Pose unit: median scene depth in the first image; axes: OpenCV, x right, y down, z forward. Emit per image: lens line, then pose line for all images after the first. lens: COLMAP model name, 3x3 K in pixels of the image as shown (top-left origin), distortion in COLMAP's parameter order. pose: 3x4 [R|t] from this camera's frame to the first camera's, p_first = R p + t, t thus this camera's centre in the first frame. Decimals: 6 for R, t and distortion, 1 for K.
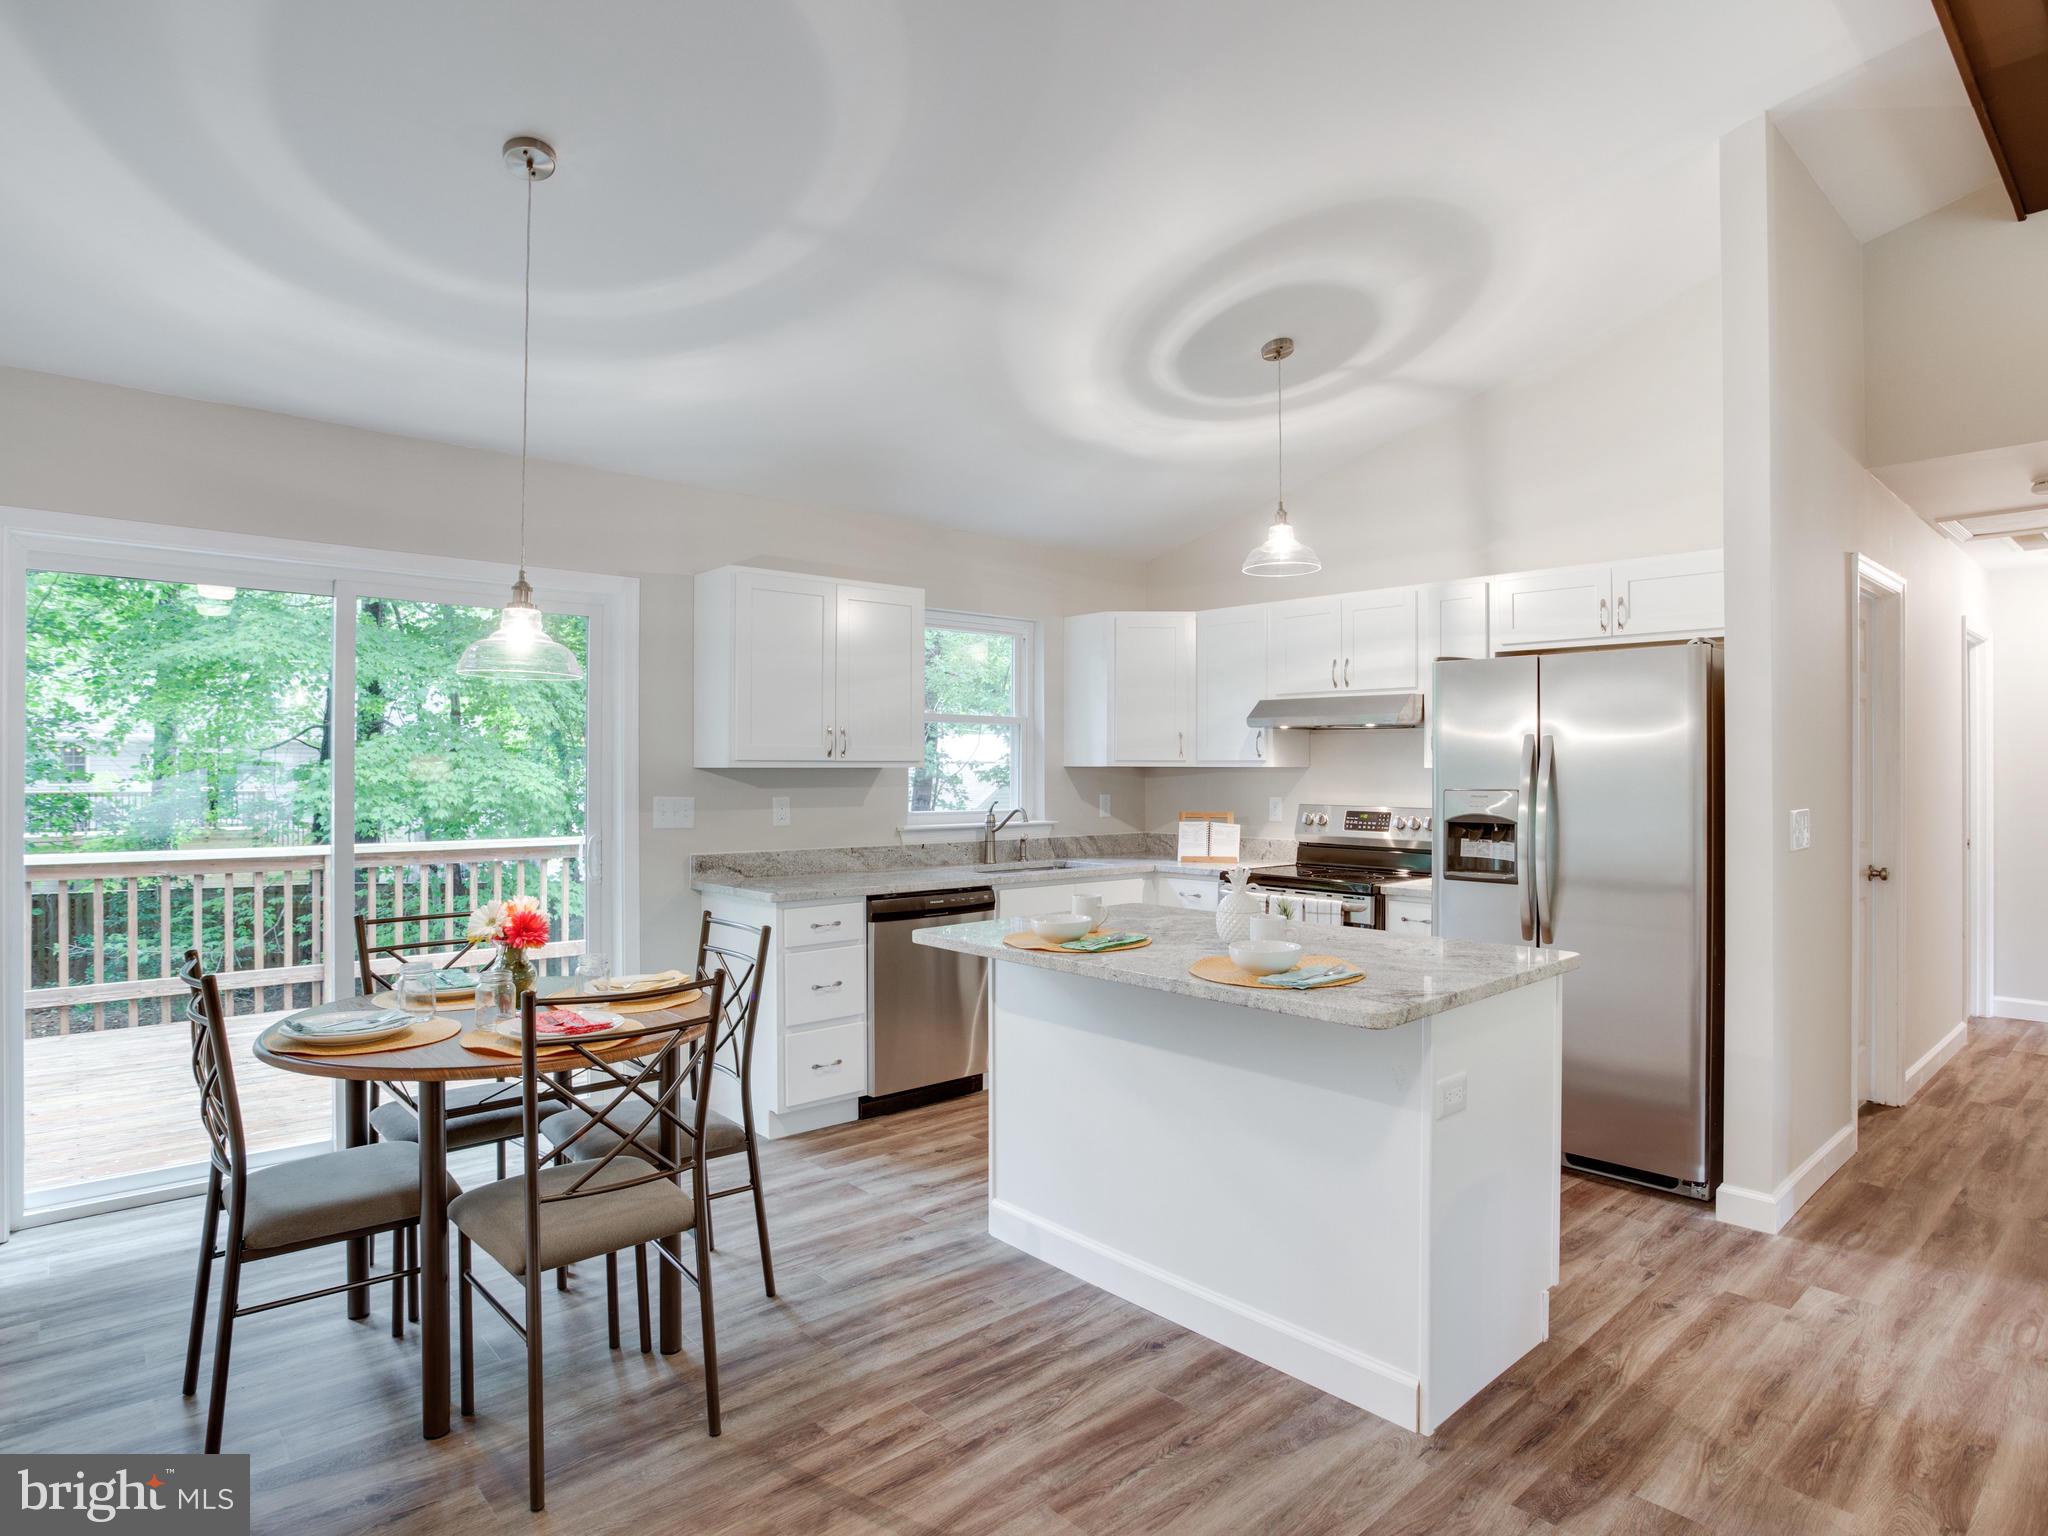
lens RADIAL K [[1144.9, 0, 987.6], [0, 1144.9, 766.2], [0, 0, 1]] dist [-0.074697, 0.031214]
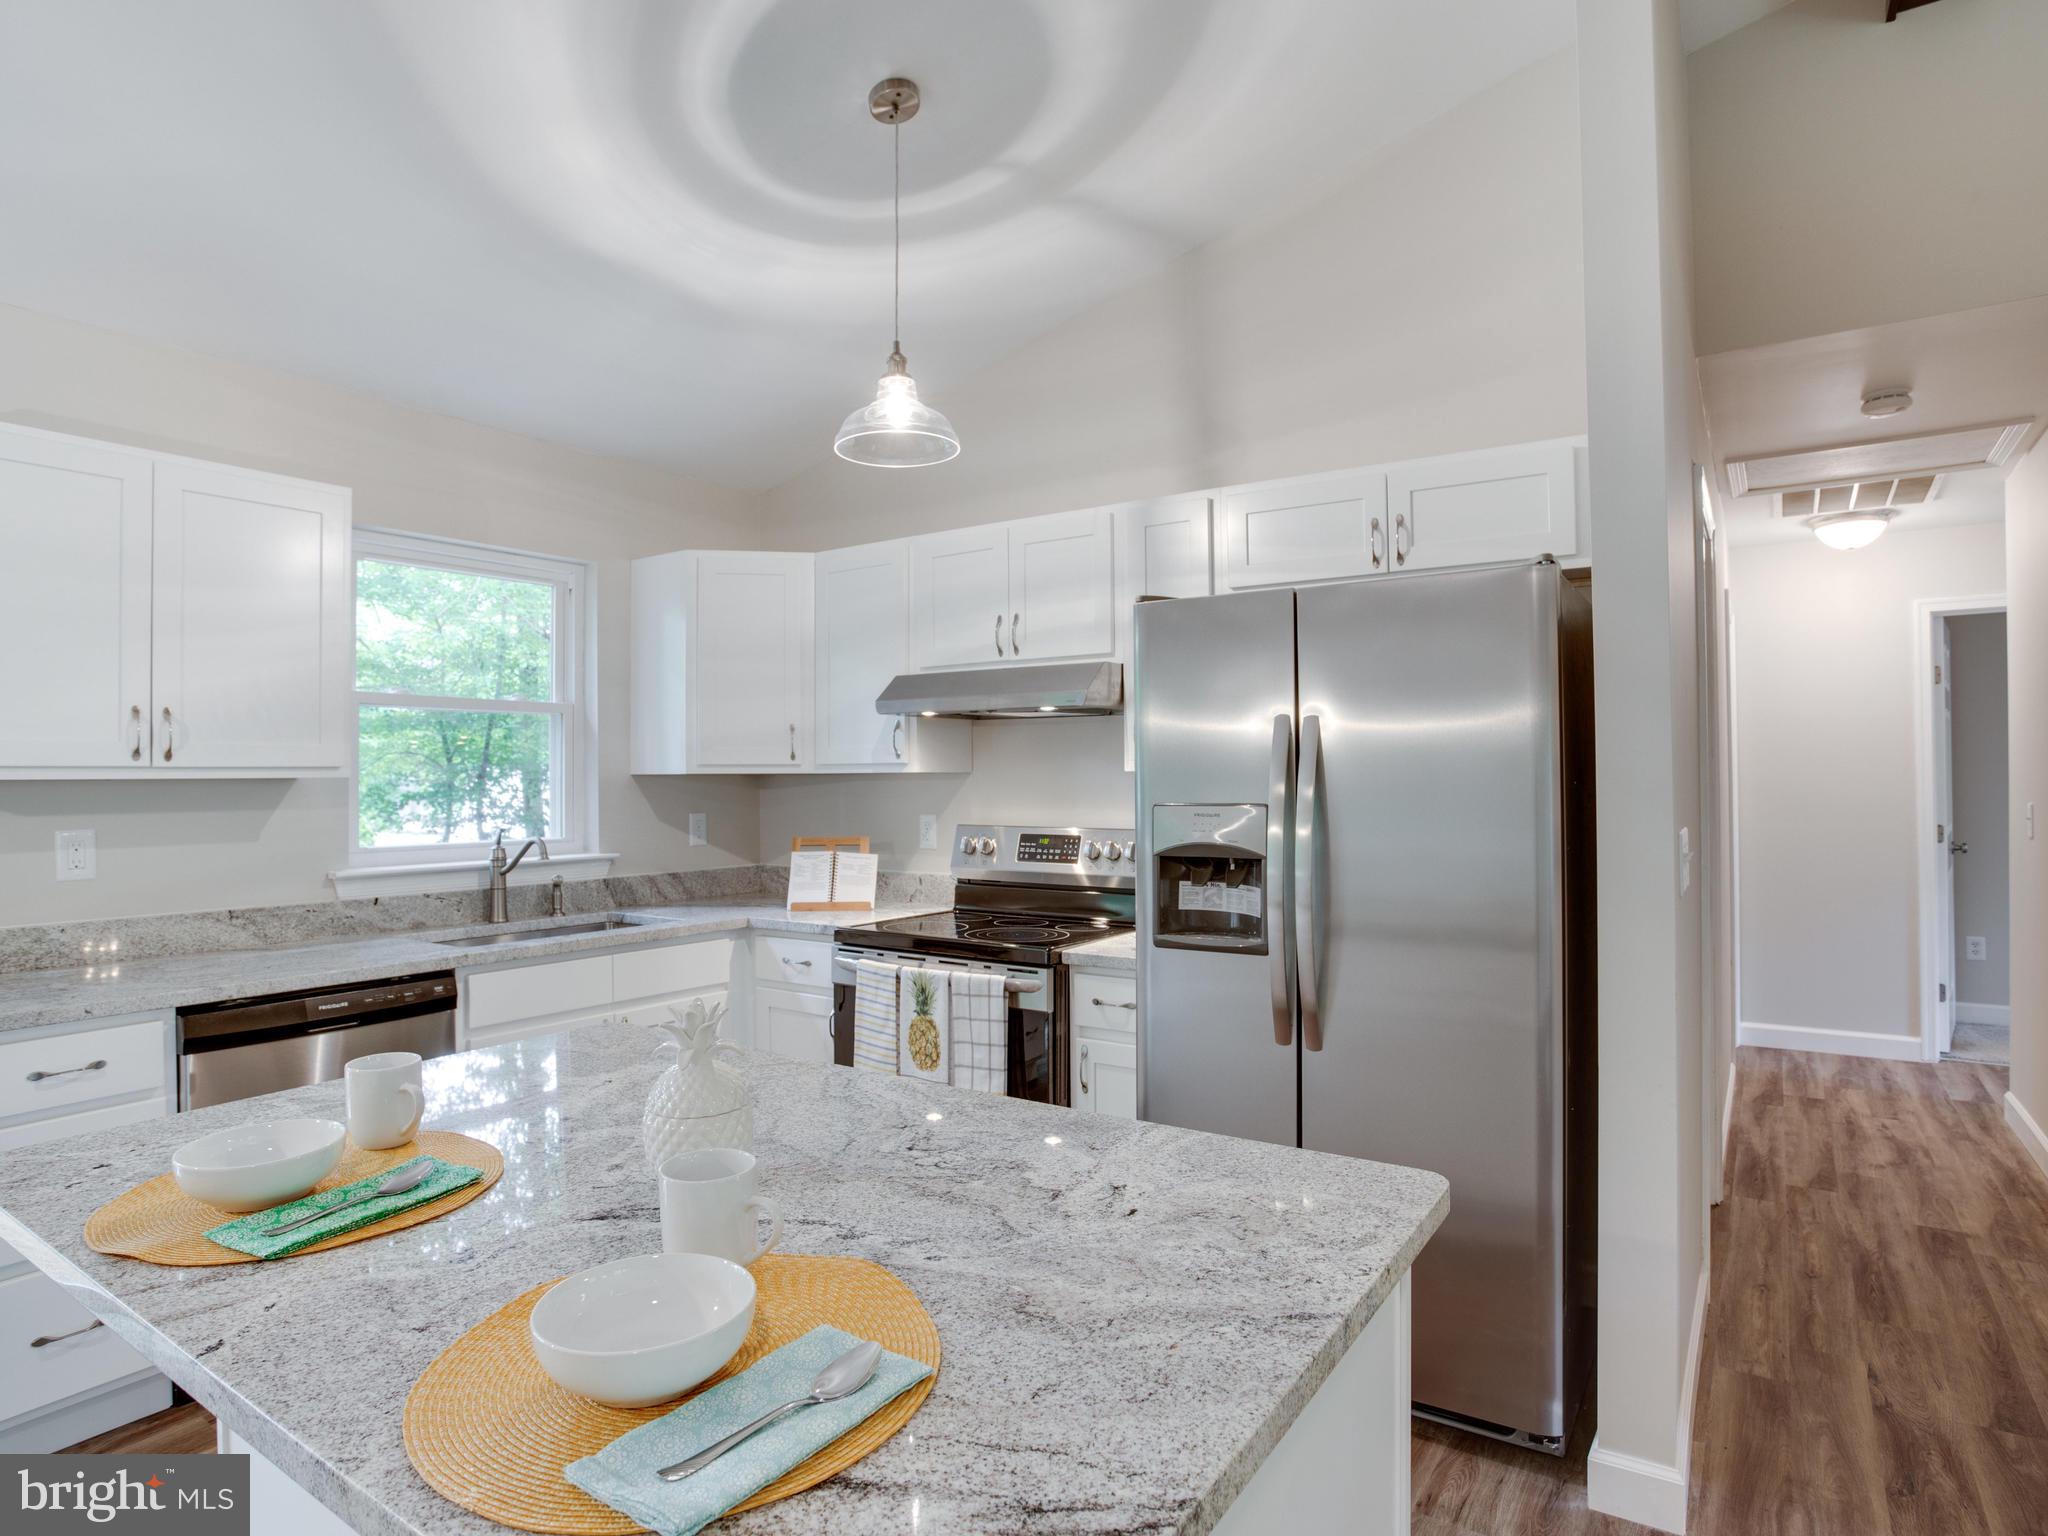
lens RADIAL K [[1144.9, 0, 999.3], [0, 1144.9, 766.5], [0, 0, 1]] dist [-0.074697, 0.031214]
pose [[0.968144, -0.006864, 0.250301, 0.139163], [0.008793, 0.999940, -0.006587, 0.002495], [-0.250241, 0.008578, 0.968146, 0.349412]]
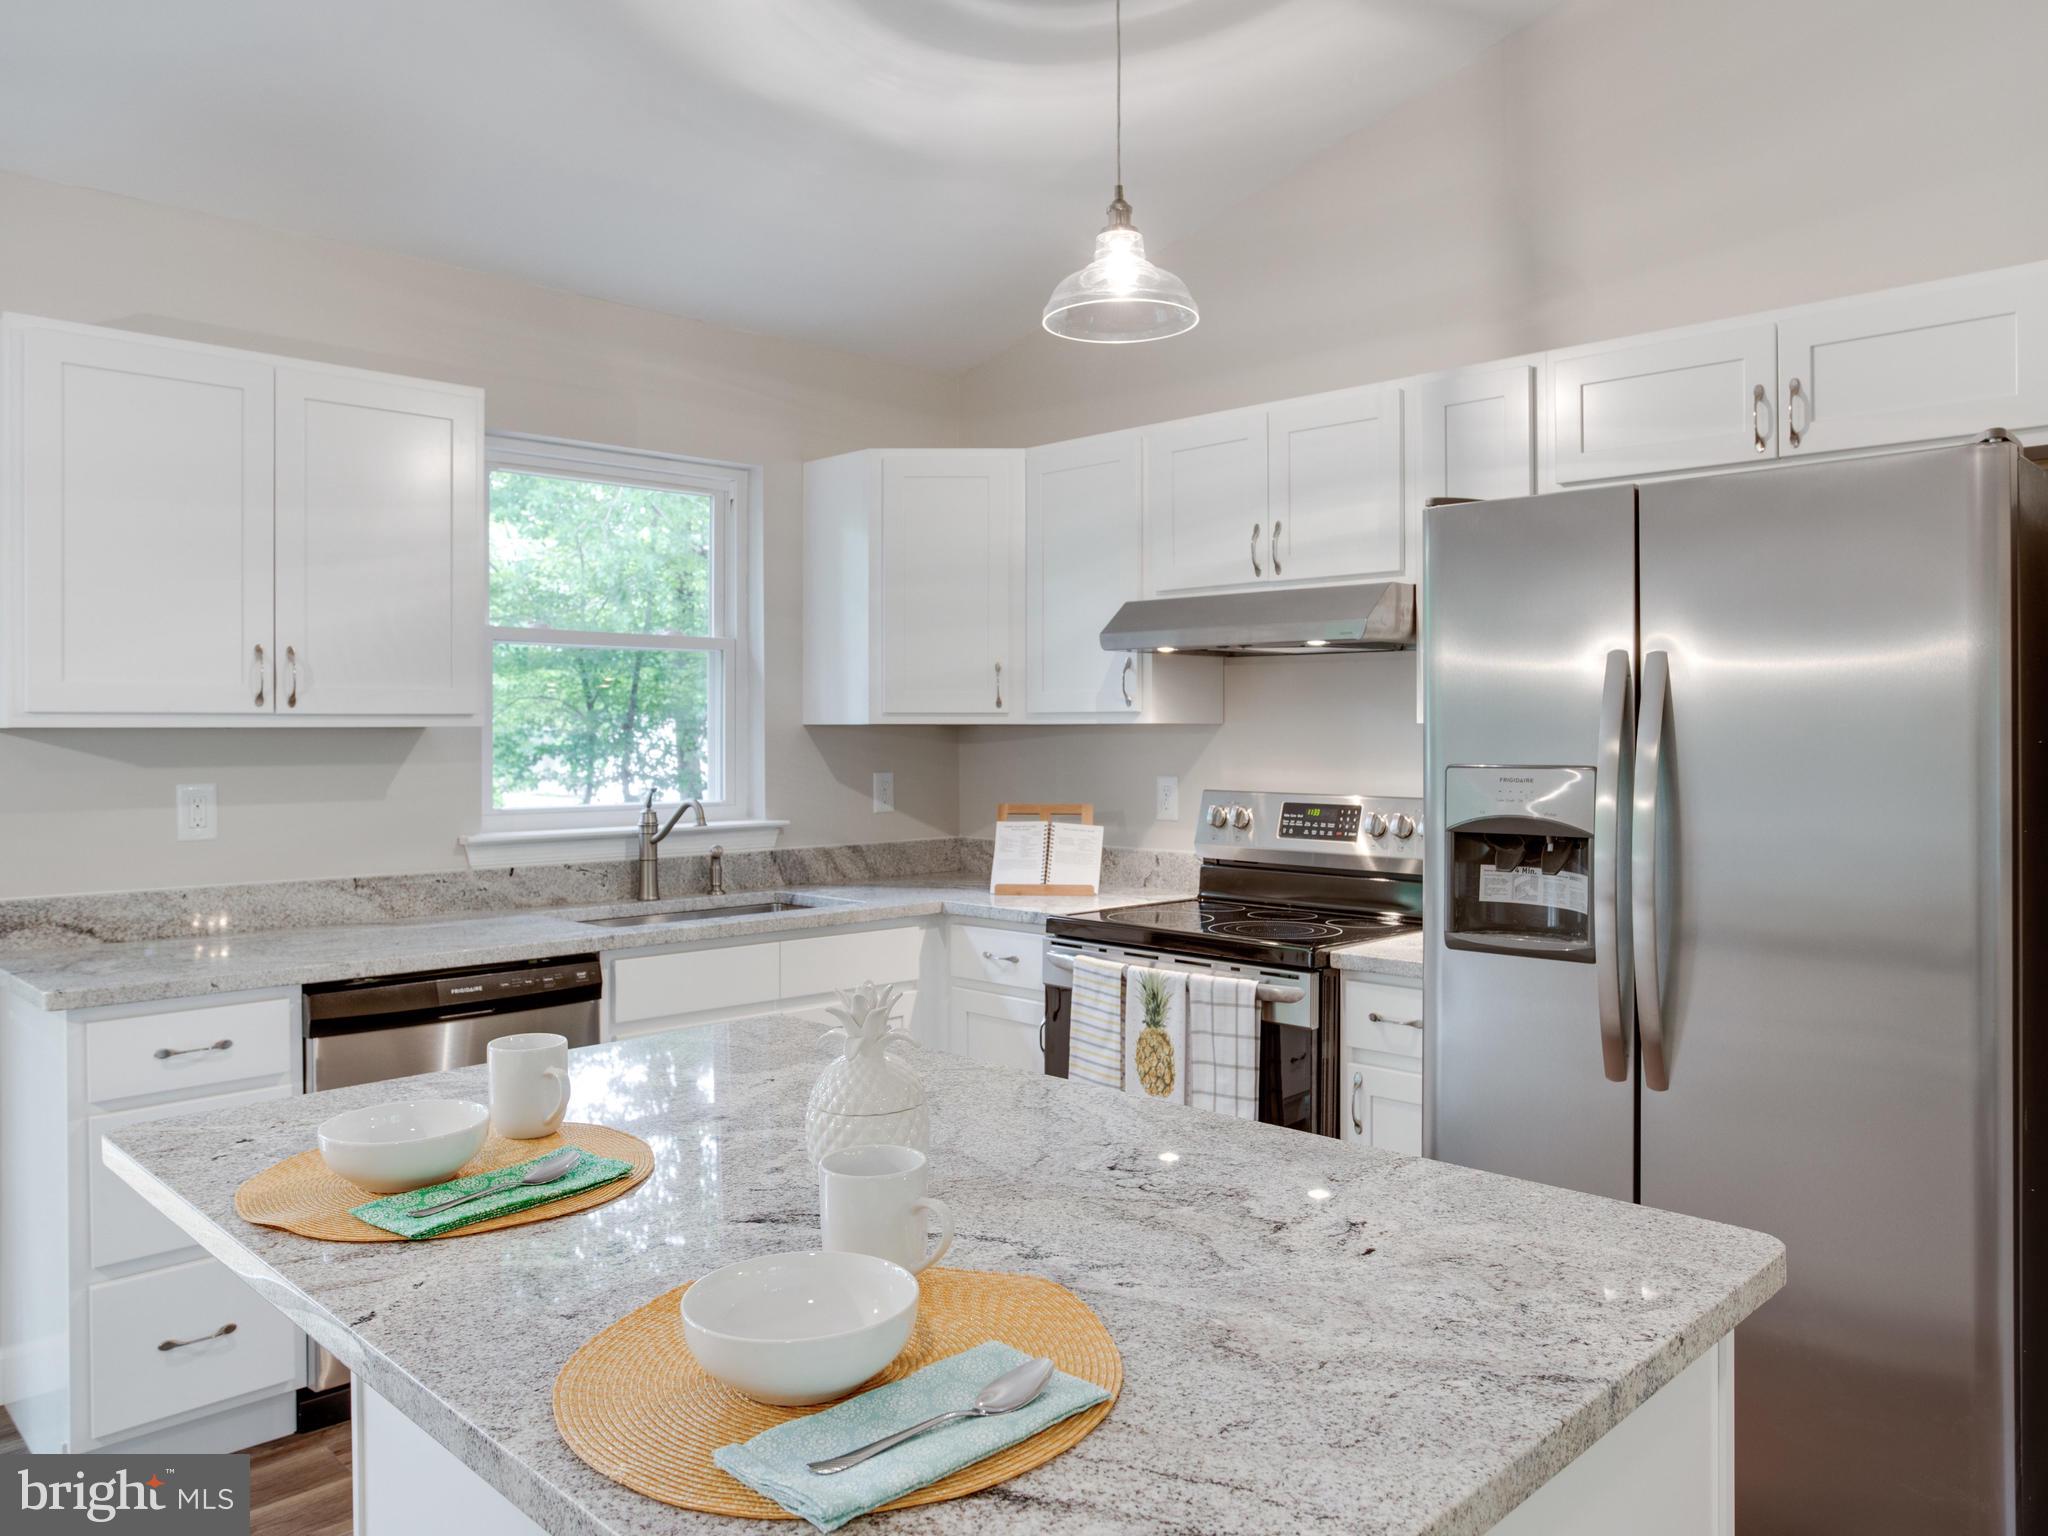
lens RADIAL K [[1496.5, 0, 994.0], [0, 1496.5, 734.0], [0, 0, 1]] dist [-0.061873, 0.042567]
pose [[0.997965, -0.004527, 0.063610, 0.143684], [0.004243, 0.999980, 0.004597, 0.002567], [-0.063630, -0.004318, 0.997964, 0.317369]]
